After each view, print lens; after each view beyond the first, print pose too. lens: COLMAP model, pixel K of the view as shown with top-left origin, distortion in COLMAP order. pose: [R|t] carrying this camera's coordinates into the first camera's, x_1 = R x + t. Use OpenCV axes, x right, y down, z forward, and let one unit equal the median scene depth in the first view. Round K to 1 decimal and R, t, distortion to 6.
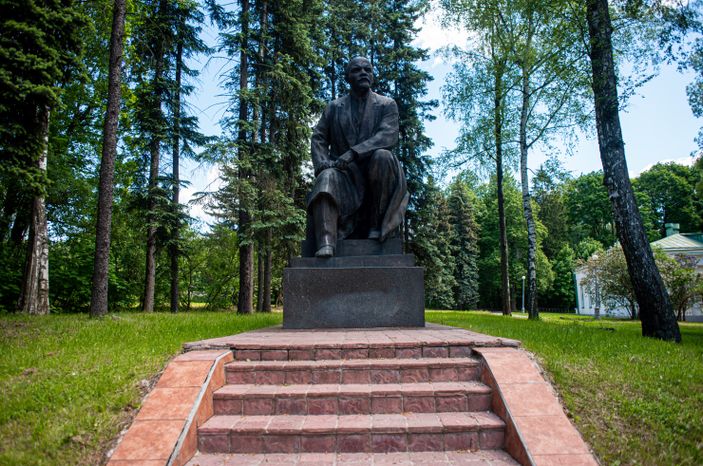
lens RADIAL K [[478.3, 0, 349.3], [0, 478.3, 232.3], [0, 0, 1]] dist [-0.088296, 0.074364]
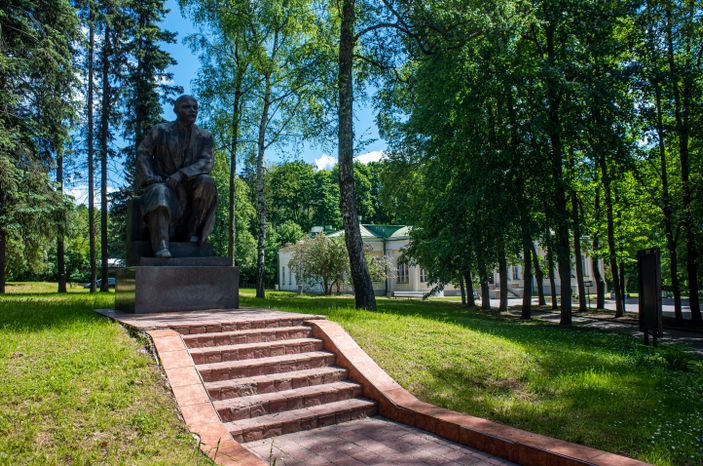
lens RADIAL K [[492.2, 0, 339.8], [0, 492.2, 244.0], [0, 0, 1]] dist [-0.095256, -0.092769]
pose [[0.831533, 0.033669, 0.554454, -0.163334], [-0.077557, 0.995421, 0.055868, -0.040078], [-0.550035, -0.089457, 0.830337, -0.149506]]
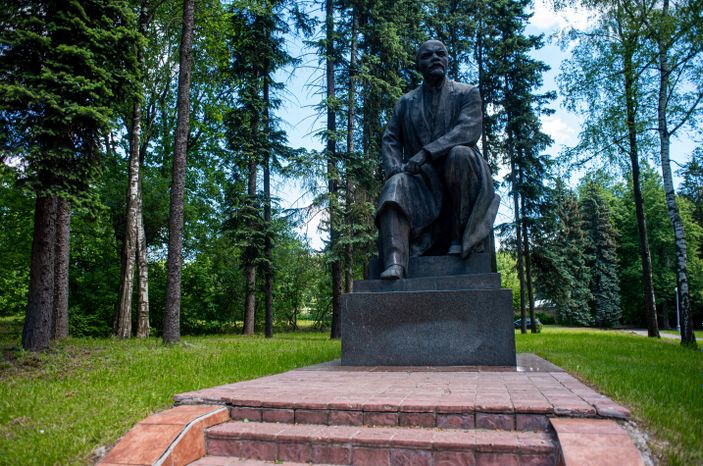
lens RADIAL K [[495.9, 0, 354.0], [0, 495.9, 233.6], [0, 0, 1]] dist [-0.080441, 0.062510]
pose [[0.972132, -0.039067, -0.231154, 0.037187], [0.033585, 0.999055, -0.027606, -0.002193], [0.232014, 0.019074, 0.972525, 0.059422]]
